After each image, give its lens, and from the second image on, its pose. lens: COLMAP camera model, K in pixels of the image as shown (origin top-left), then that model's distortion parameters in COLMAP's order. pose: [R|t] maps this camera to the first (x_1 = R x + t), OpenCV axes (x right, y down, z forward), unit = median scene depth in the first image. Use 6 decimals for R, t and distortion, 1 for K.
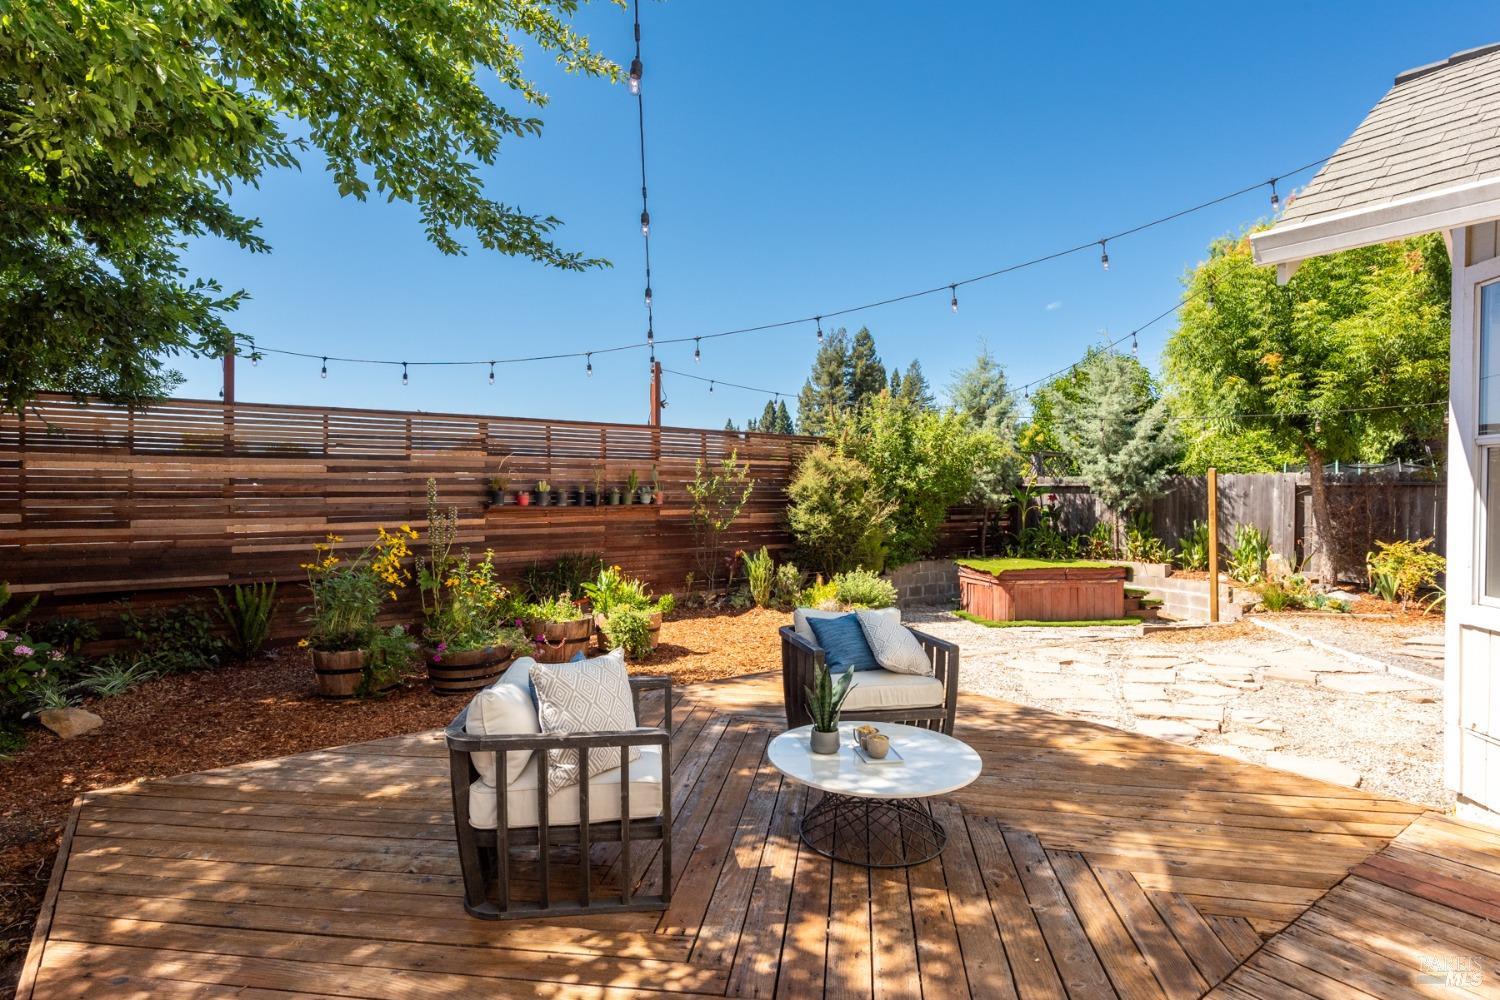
lens RADIAL K [[778.1, 0, 750.0], [0, 778.1, 500.0], [0, 0, 1]] dist [0.016394, -0.000260]
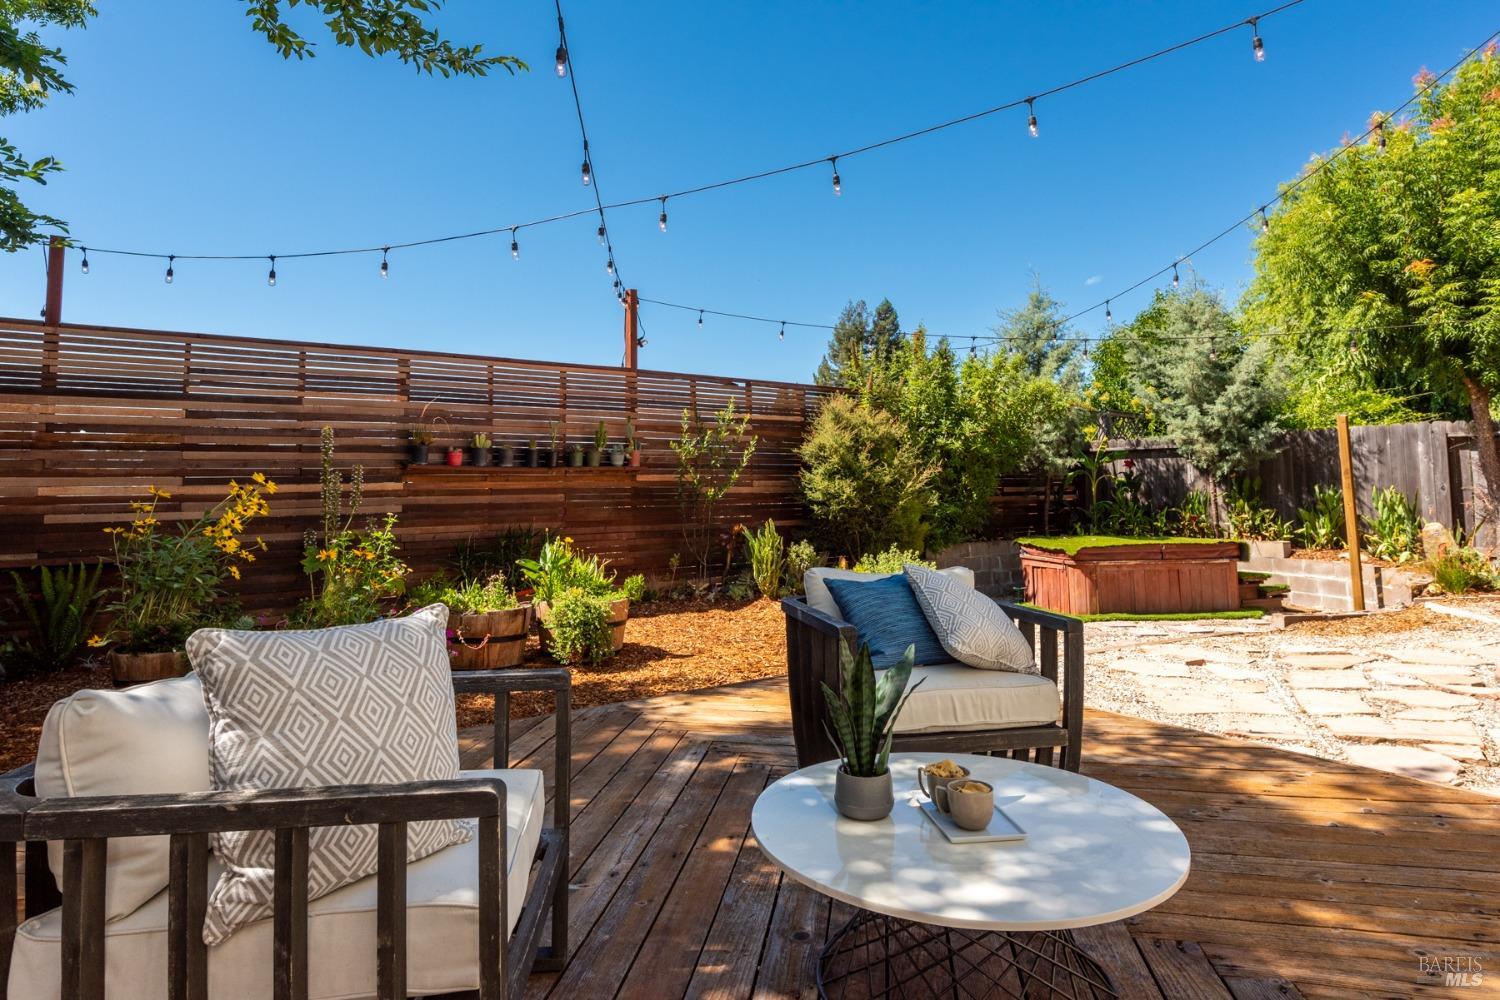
lens RADIAL K [[848.2, 0, 747.6], [0, 848.2, 436.6], [0, 0, 1]] dist [0.013817, -0.002900]
pose [[0.999709, -0.015775, -0.018246, 0.013130], [0.014336, 0.996967, -0.076488, 0.045626], [0.019398, 0.076204, 0.996904, 0.164825]]
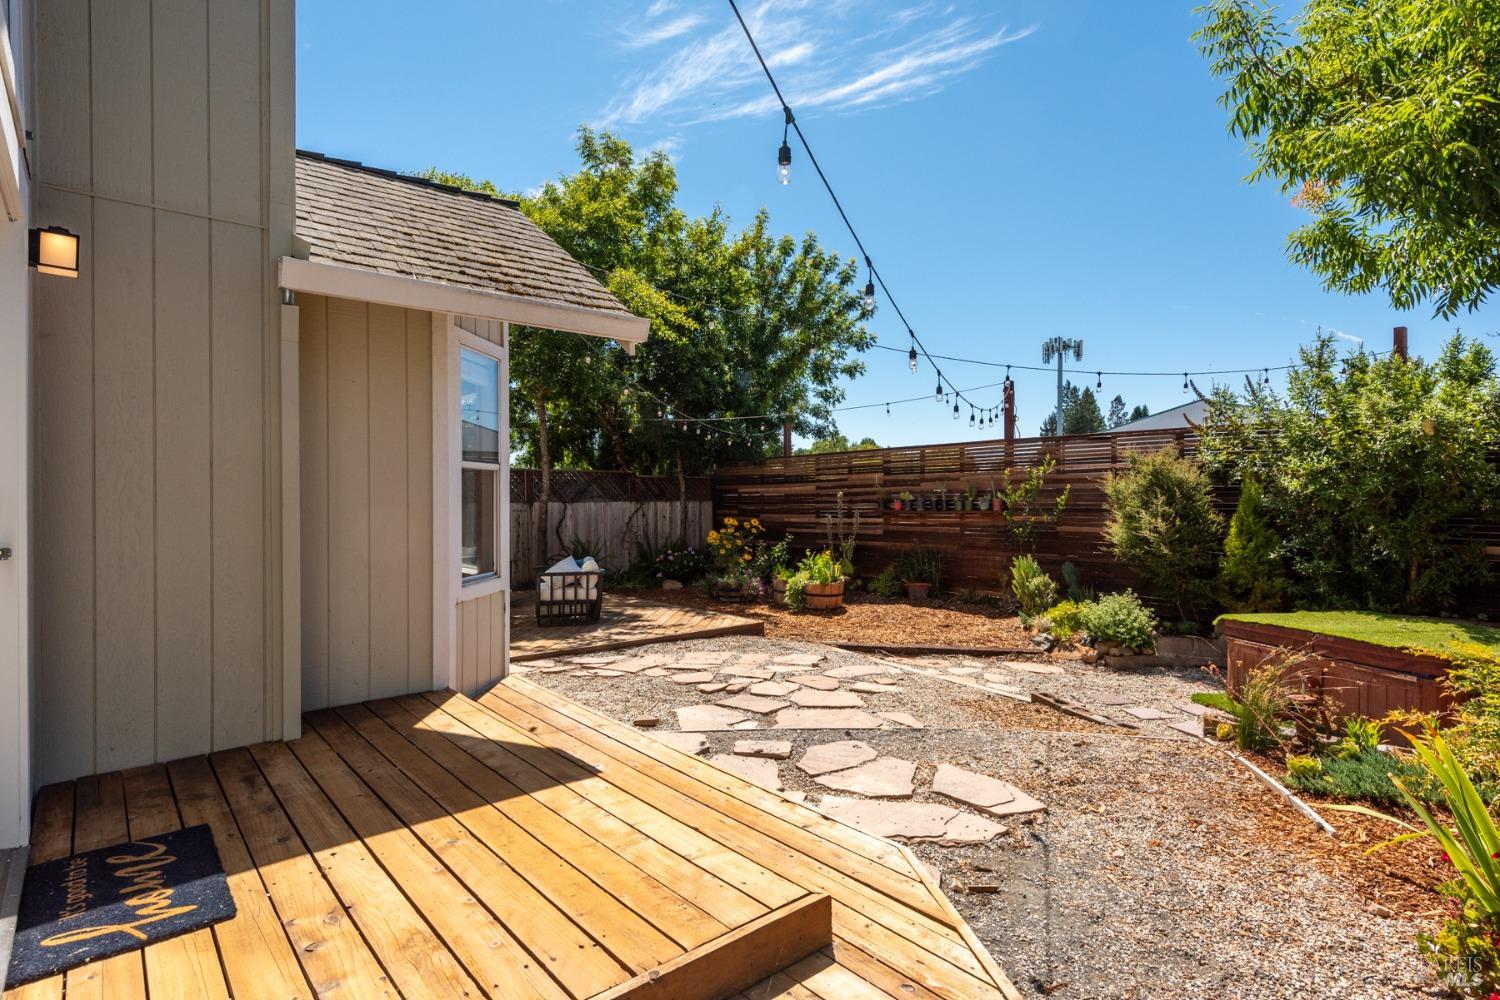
lens RADIAL K [[778.1, 0, 750.0], [0, 778.1, 500.0], [0, 0, 1]] dist [0.016394, -0.000260]
pose [[0.067162, -0.003433, -0.997736, 1.052027], [-0.003754, 0.999986, -0.003694, -0.004363], [0.997735, 0.003993, 0.067148, 0.625436]]
